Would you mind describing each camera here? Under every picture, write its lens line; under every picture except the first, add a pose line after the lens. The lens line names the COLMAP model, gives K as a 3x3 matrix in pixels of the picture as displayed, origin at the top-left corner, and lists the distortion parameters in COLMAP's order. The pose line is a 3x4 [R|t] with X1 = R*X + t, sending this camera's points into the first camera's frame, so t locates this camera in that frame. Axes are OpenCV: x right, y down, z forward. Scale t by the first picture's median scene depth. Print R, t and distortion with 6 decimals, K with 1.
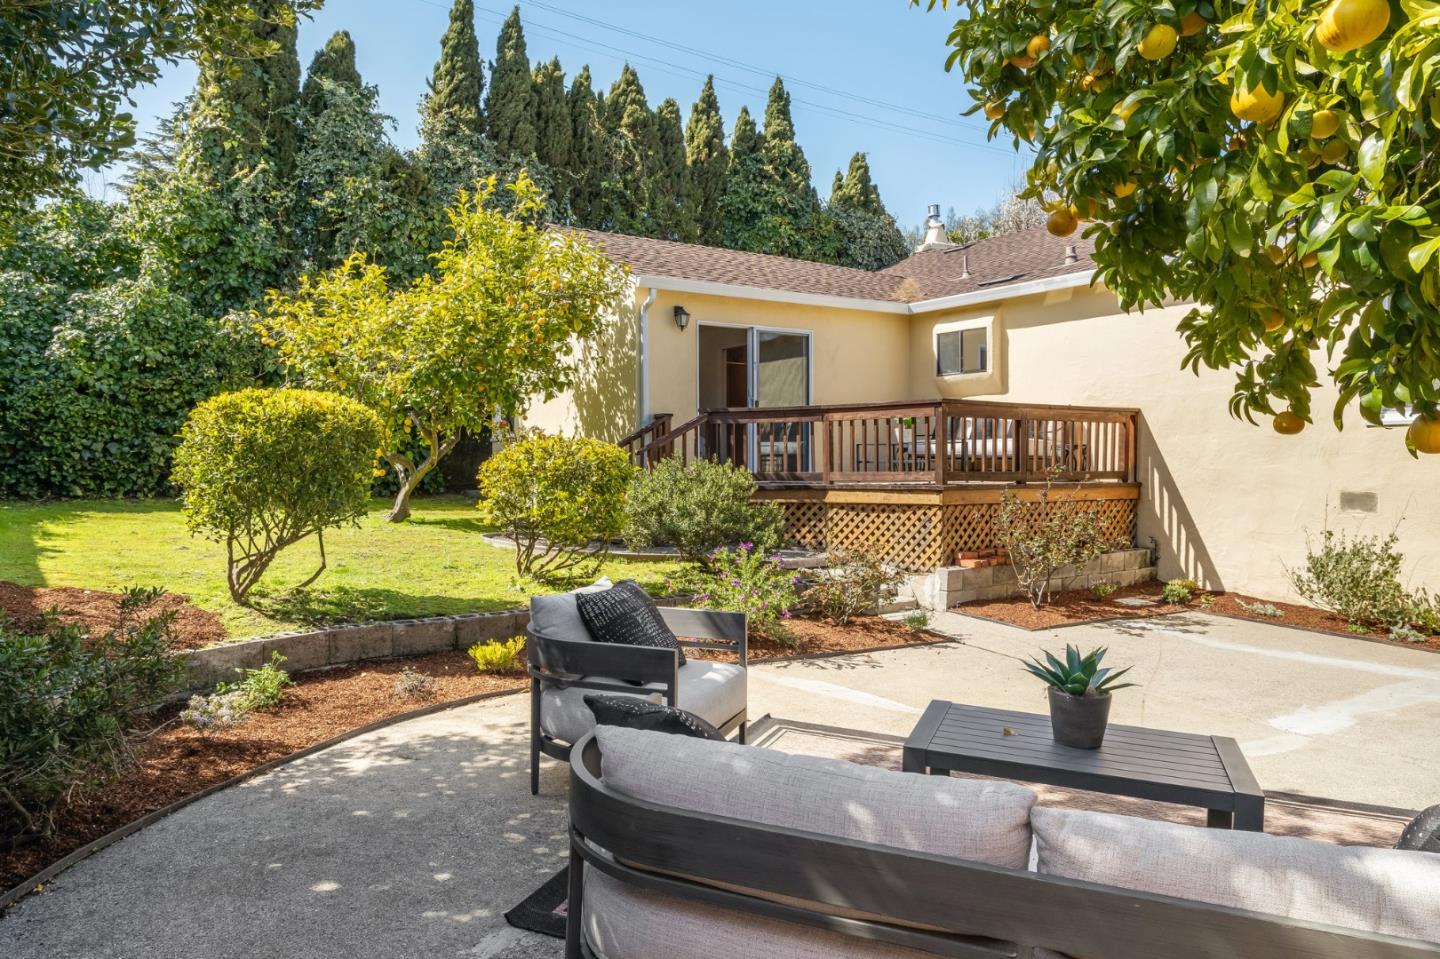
lens RADIAL K [[868.6, 0, 721.6], [0, 868.6, 454.8], [0, 0, 1]] dist [-0.004397, 0.000060]
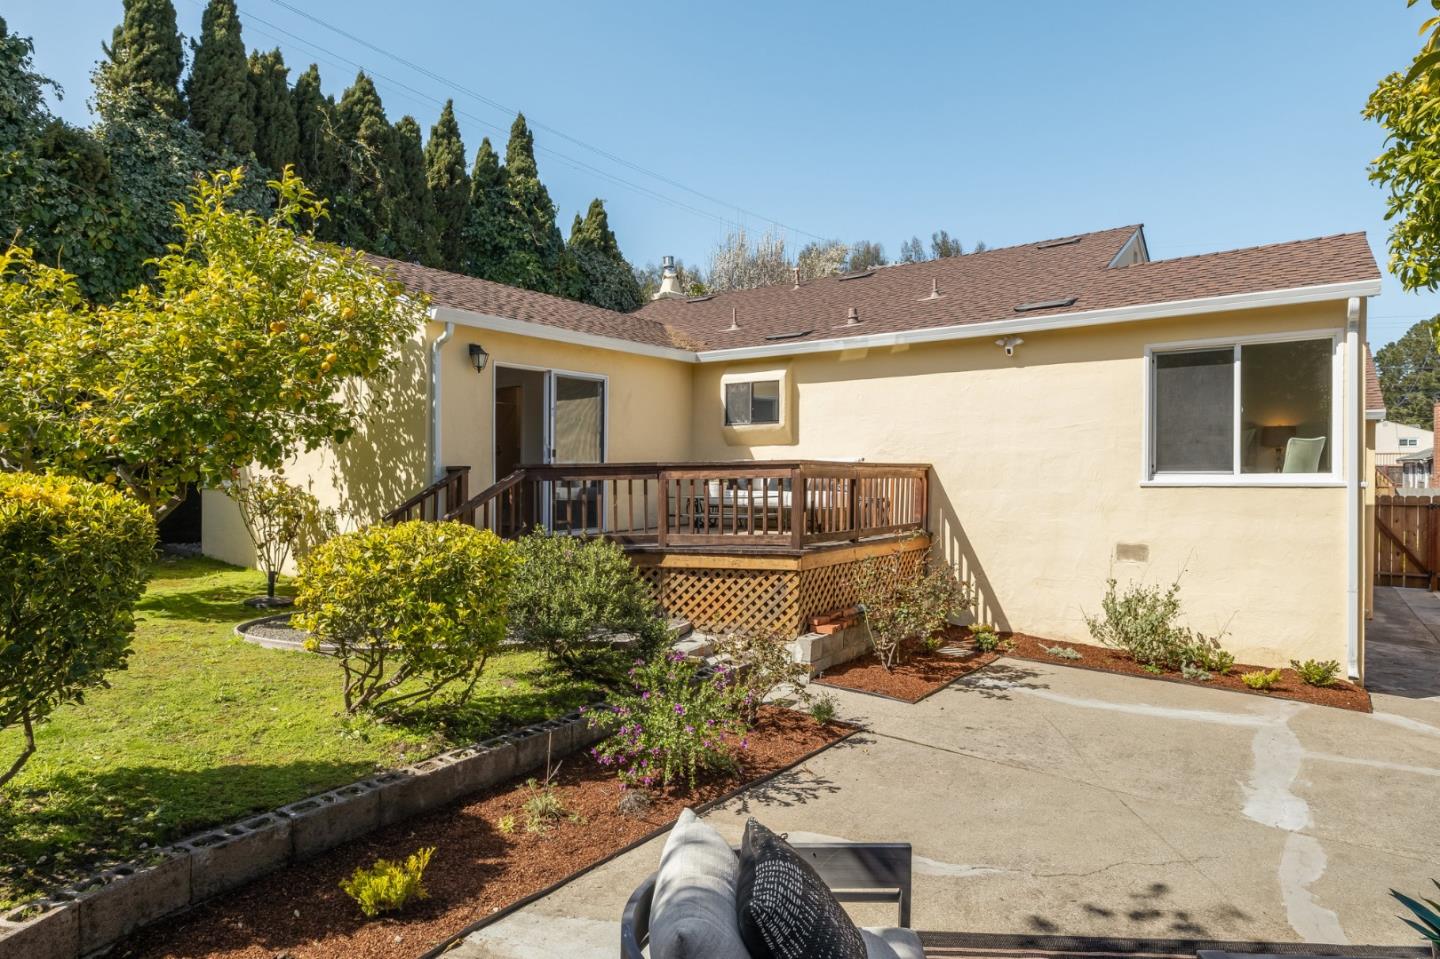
lens RADIAL K [[791.0, 0, 715.5], [0, 791.0, 470.3], [0, 0, 1]] dist [-0.002618, -0.001101]
pose [[0.932179, -0.001129, 0.361996, -0.100844], [0.004716, 0.999948, -0.009027, -0.030761], [-0.361967, 0.010122, 0.932136, 0.144850]]
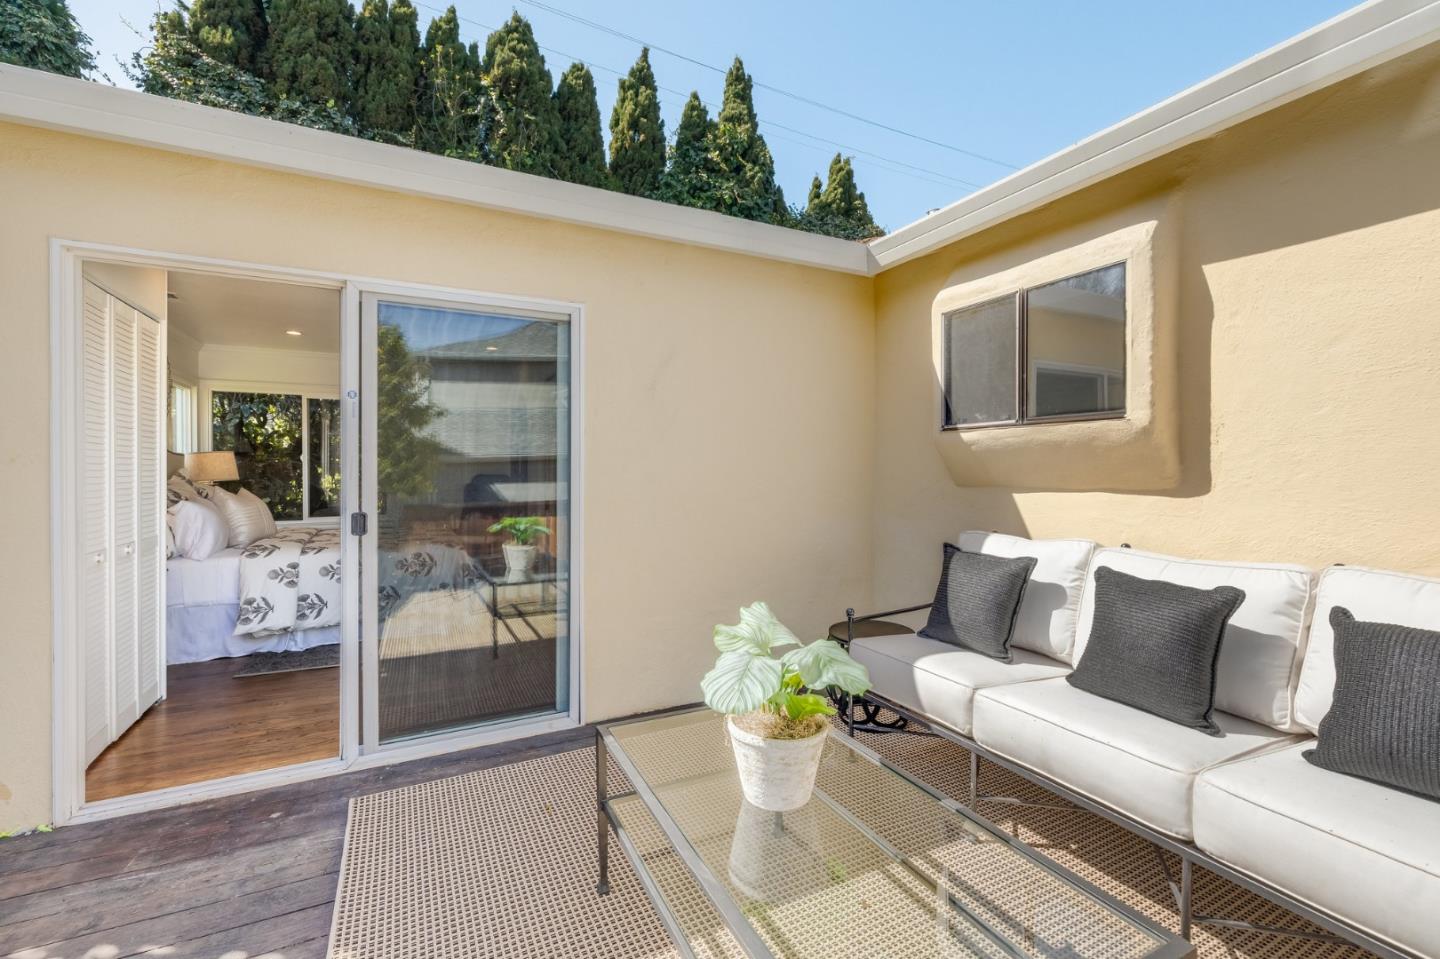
lens RADIAL K [[634.1, 0, 720.0], [0, 634.1, 479.5], [0, 0, 1]] dist [-0.000113, -0.000017]
pose [[0.996506, -0.000741, -0.083522, 0.181498], [0.000901, 0.999998, 0.001872, -0.072775], [0.083521, -0.001941, 0.996504, 0.747297]]
